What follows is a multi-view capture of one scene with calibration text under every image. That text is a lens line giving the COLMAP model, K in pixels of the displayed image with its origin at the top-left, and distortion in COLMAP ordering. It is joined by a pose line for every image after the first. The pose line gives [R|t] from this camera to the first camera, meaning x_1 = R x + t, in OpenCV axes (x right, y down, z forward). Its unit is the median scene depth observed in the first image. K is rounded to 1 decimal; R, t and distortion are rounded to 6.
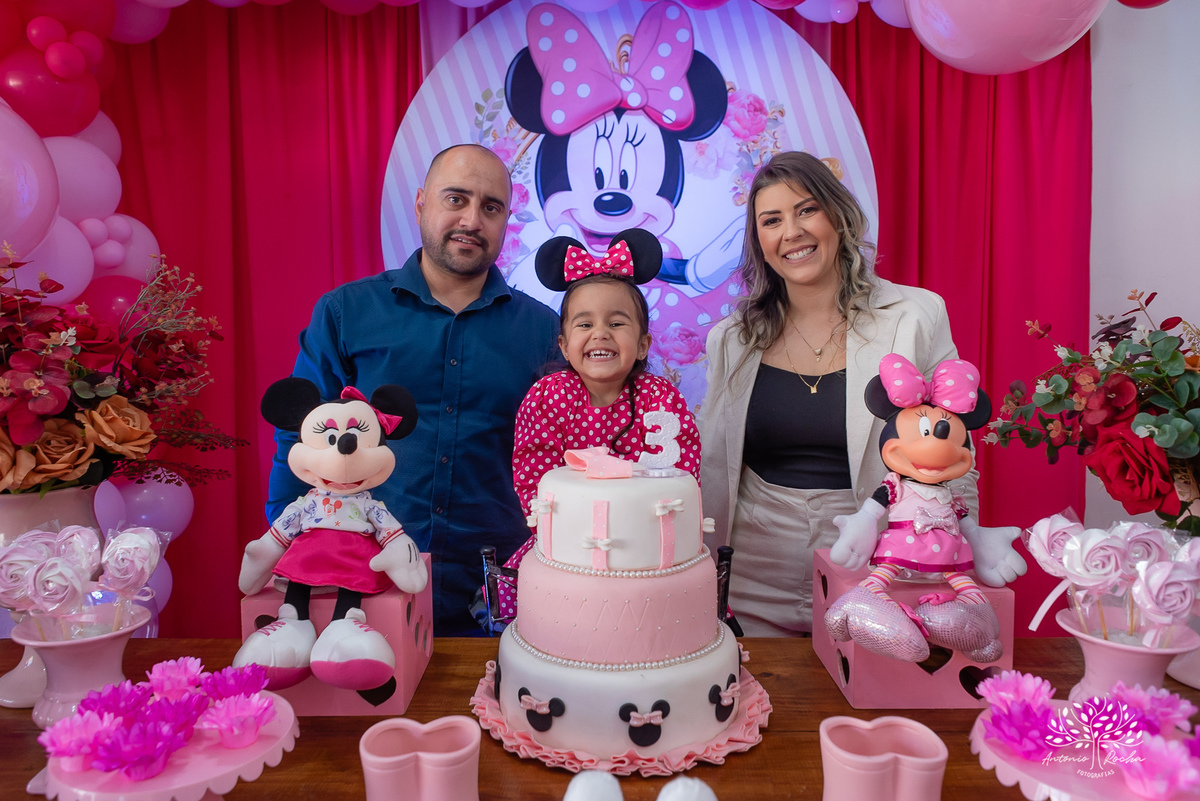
lens RADIAL K [[839.5, 0, 588.5], [0, 839.5, 401.1], [0, 0, 1]] dist [0.022467, -0.019488]
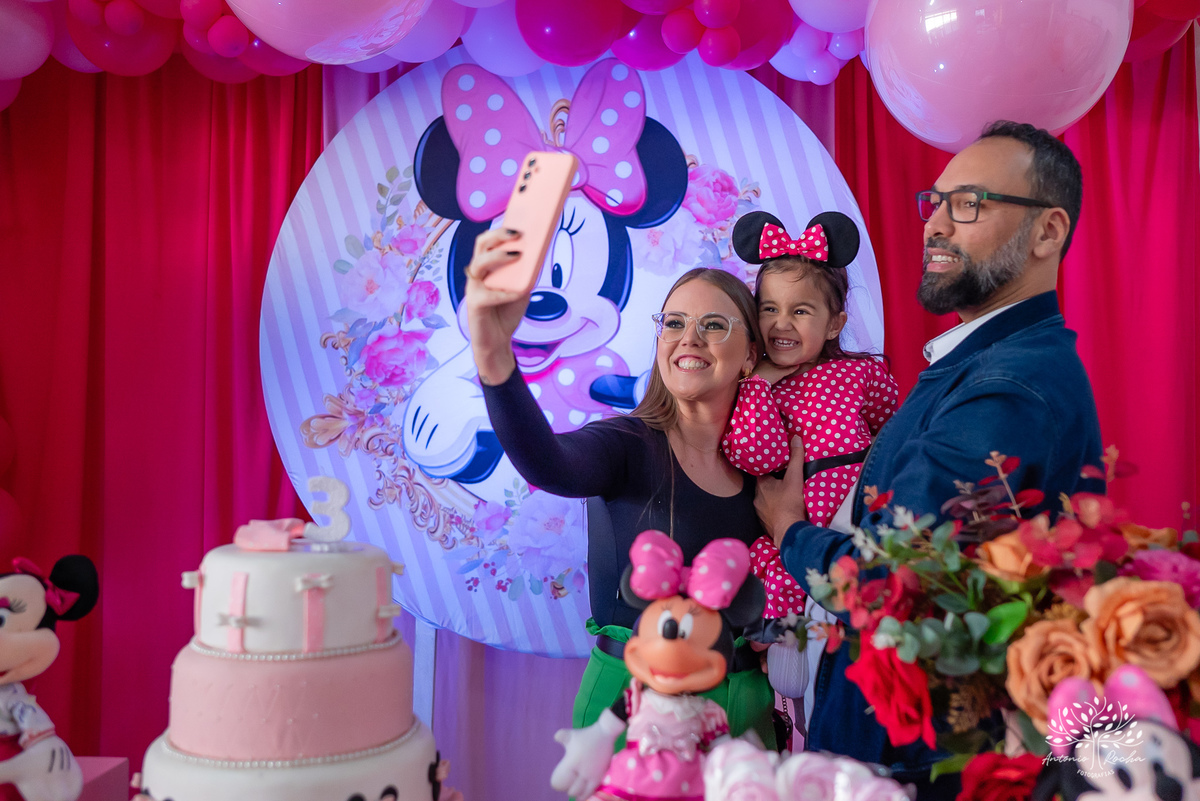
lens RADIAL K [[1185.4, 0, 600.0], [0, 1185.4, 400.5], [0, 0, 1]] dist [-0.018951, 0.223678]
pose [[0.993900, 0.009443, -0.109882, 0.206208], [-0.021752, 0.993540, -0.111375, -0.025009], [0.108120, 0.113086, 0.987685, -0.078708]]
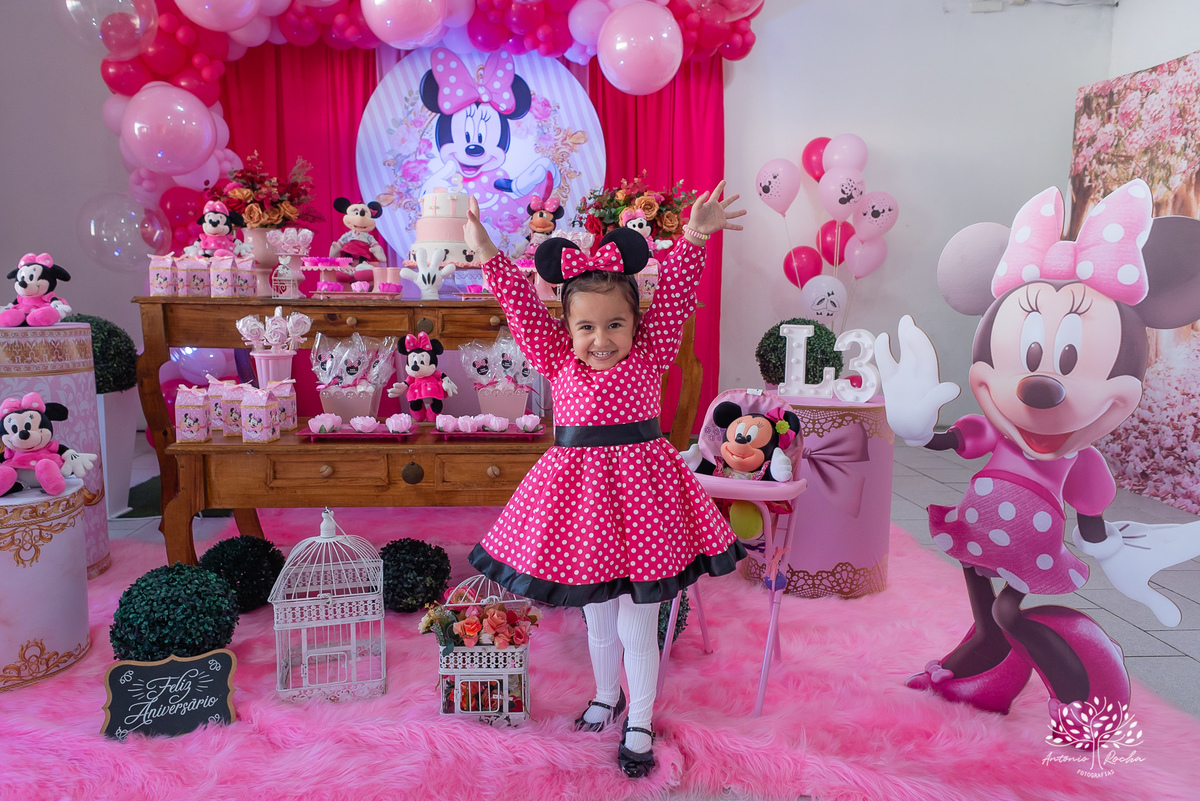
lens RADIAL K [[839.5, 0, 588.5], [0, 839.5, 401.1], [0, 0, 1]] dist [0.022467, -0.019488]
pose [[0.997536, 0.005676, 0.069928, 0.163414], [-0.008492, 0.999162, 0.040044, 0.279368], [-0.069642, -0.040539, 0.996748, -1.039695]]
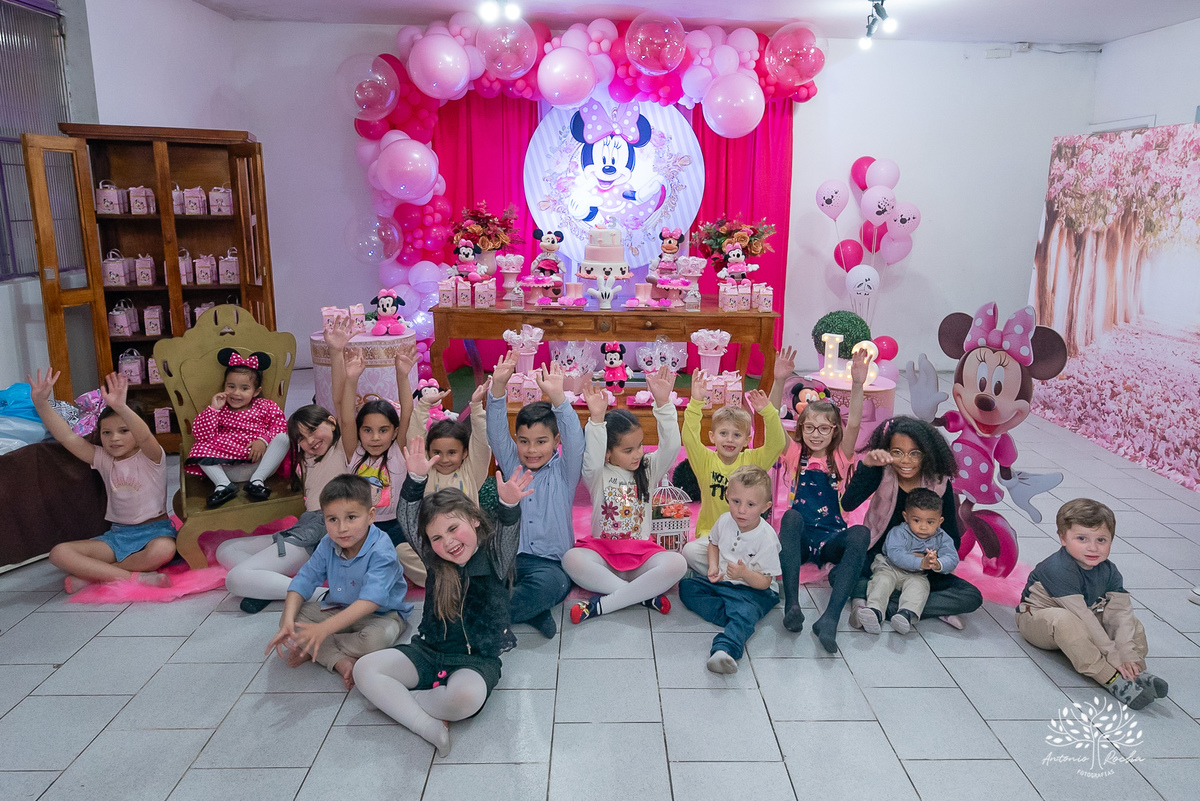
lens RADIAL K [[790.0, 0, 614.7], [0, 790.0, 362.3], [0, 0, 1]] dist [0.004247, -0.002224]
pose [[0.999453, 0.017459, 0.028104, -0.014217], [-0.020540, 0.993342, 0.113354, 0.096128], [-0.025938, -0.113870, 0.993157, -1.635801]]
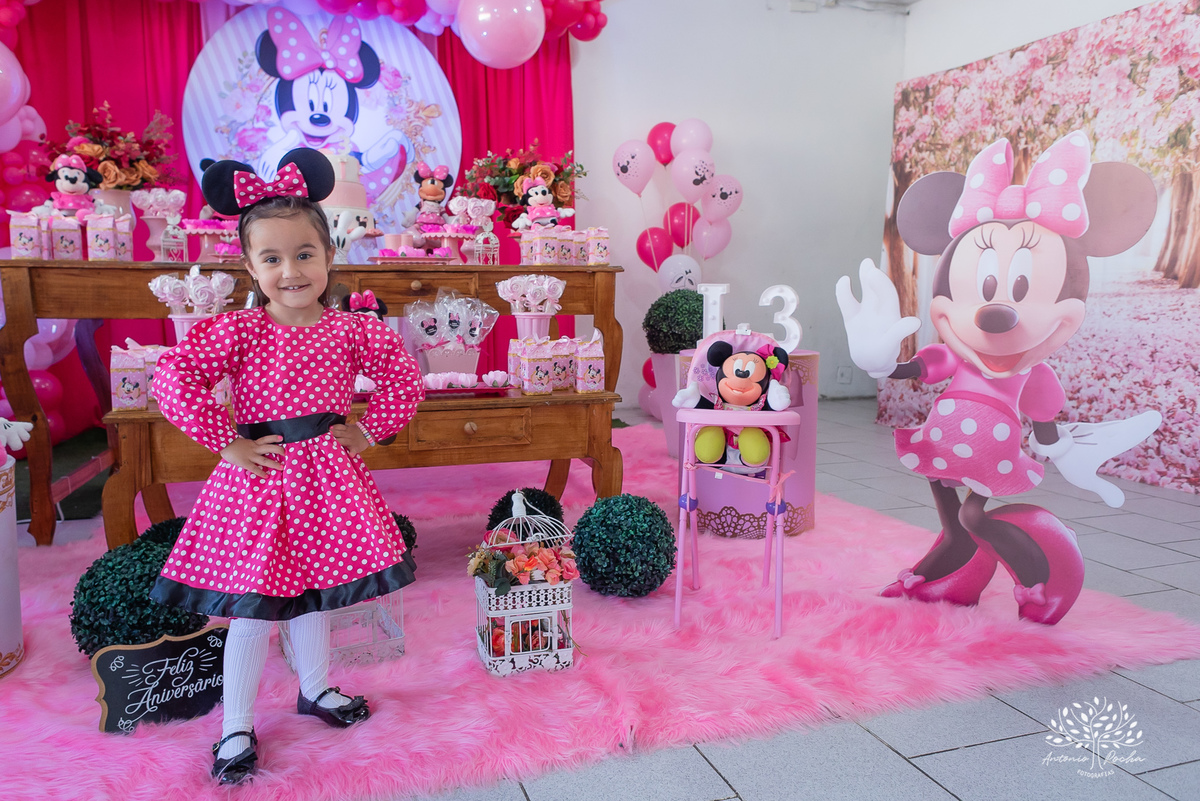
lens RADIAL K [[873.1, 0, 578.2], [0, 873.1, 404.4], [0, 0, 1]] dist [0.013699, -0.007045]
pose [[0.948907, -0.035109, 0.313597, -0.058179], [0.025029, 0.999034, 0.036112, 0.339066], [-0.314562, -0.026418, 0.948869, -1.034068]]
